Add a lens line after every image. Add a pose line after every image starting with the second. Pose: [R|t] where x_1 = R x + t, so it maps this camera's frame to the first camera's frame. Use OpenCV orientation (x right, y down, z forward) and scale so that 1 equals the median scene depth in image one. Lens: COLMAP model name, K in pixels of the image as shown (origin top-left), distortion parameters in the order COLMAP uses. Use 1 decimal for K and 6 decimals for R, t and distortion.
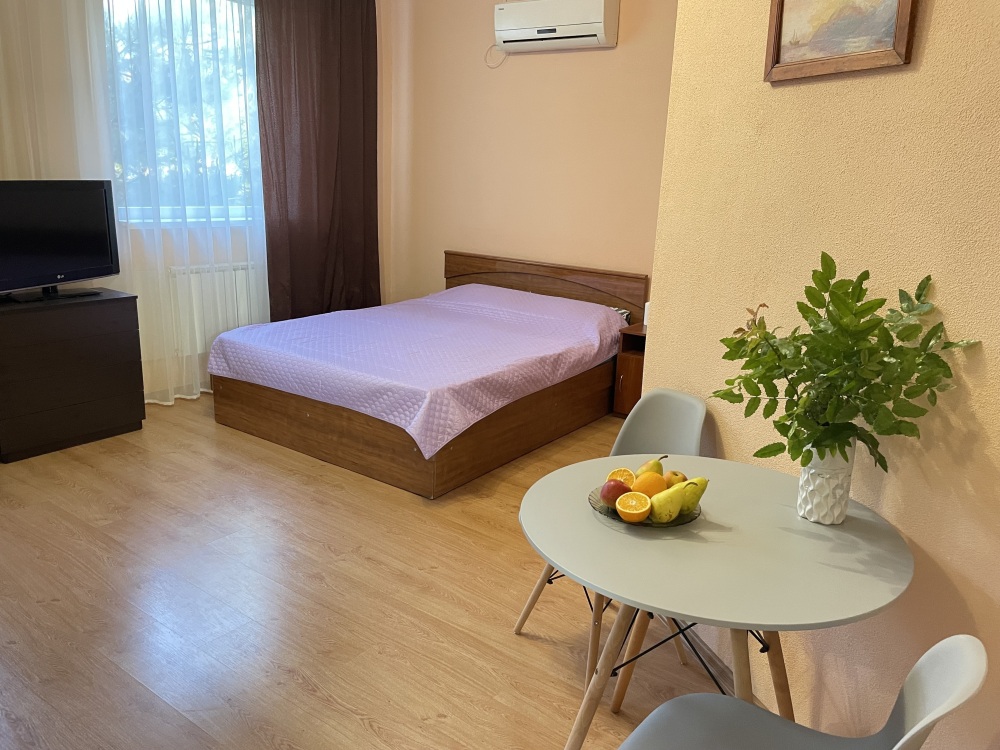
lens RADIAL K [[757.6, 0, 508.9], [0, 757.6, 378.5], [0, 0, 1]] dist [0.089771, -0.118225]
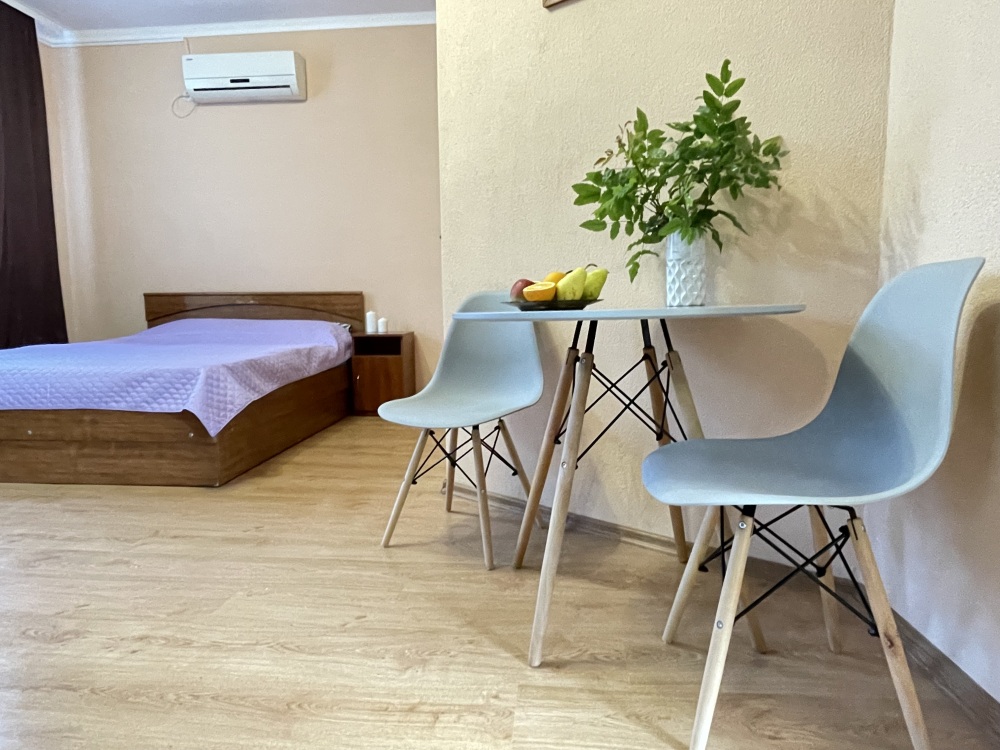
lens RADIAL K [[624.8, 0, 503.6], [0, 624.8, 379.2], [0, 0, 1]] dist [0.004301, -0.002841]
pose [[0.857475, -0.109919, 0.502648, -0.168315], [0.179527, 0.979435, -0.092075, 0.161246], [-0.482190, 0.169191, 0.859574, 0.154555]]
